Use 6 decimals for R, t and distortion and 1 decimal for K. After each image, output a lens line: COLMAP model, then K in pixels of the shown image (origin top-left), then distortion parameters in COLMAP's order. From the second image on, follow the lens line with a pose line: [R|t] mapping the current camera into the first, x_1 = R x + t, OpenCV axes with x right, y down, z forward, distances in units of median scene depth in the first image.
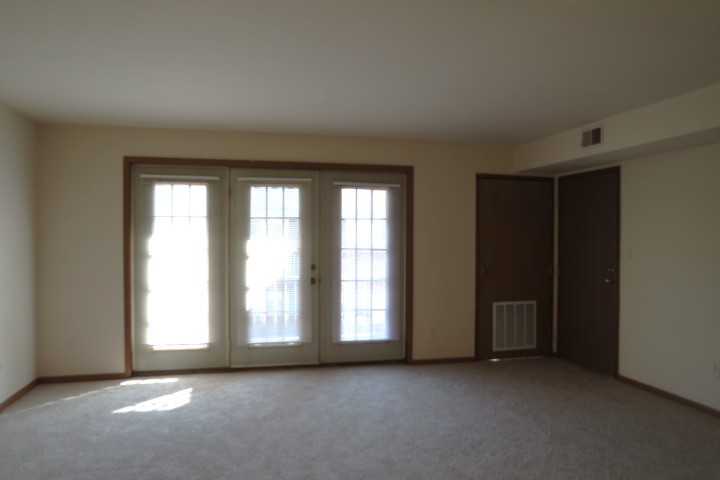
lens RADIAL K [[524.3, 0, 357.2], [0, 524.3, 239.8], [0, 0, 1]] dist [-0.055672, 0.030067]
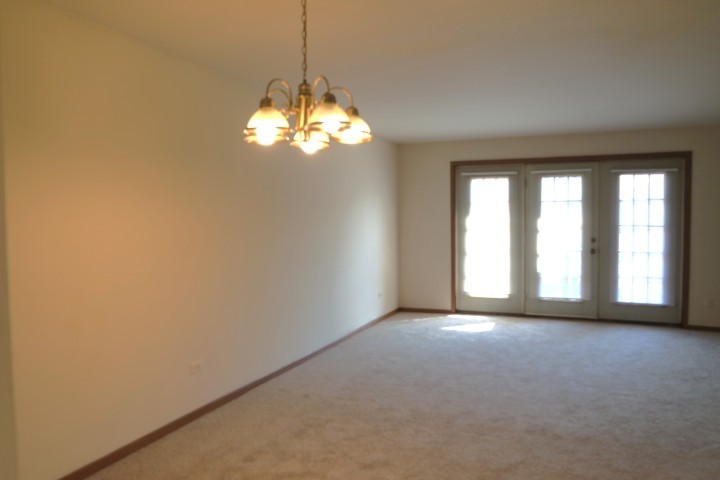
lens RADIAL K [[524.3, 0, 358.2], [0, 524.3, 239.9], [0, 0, 1]] dist [-0.055672, 0.030067]
pose [[0.815306, 0.016081, -0.578807, 0.179143], [0.005833, 0.999335, 0.035981, 0.004397], [0.579001, -0.032712, 0.814671, -0.330790]]
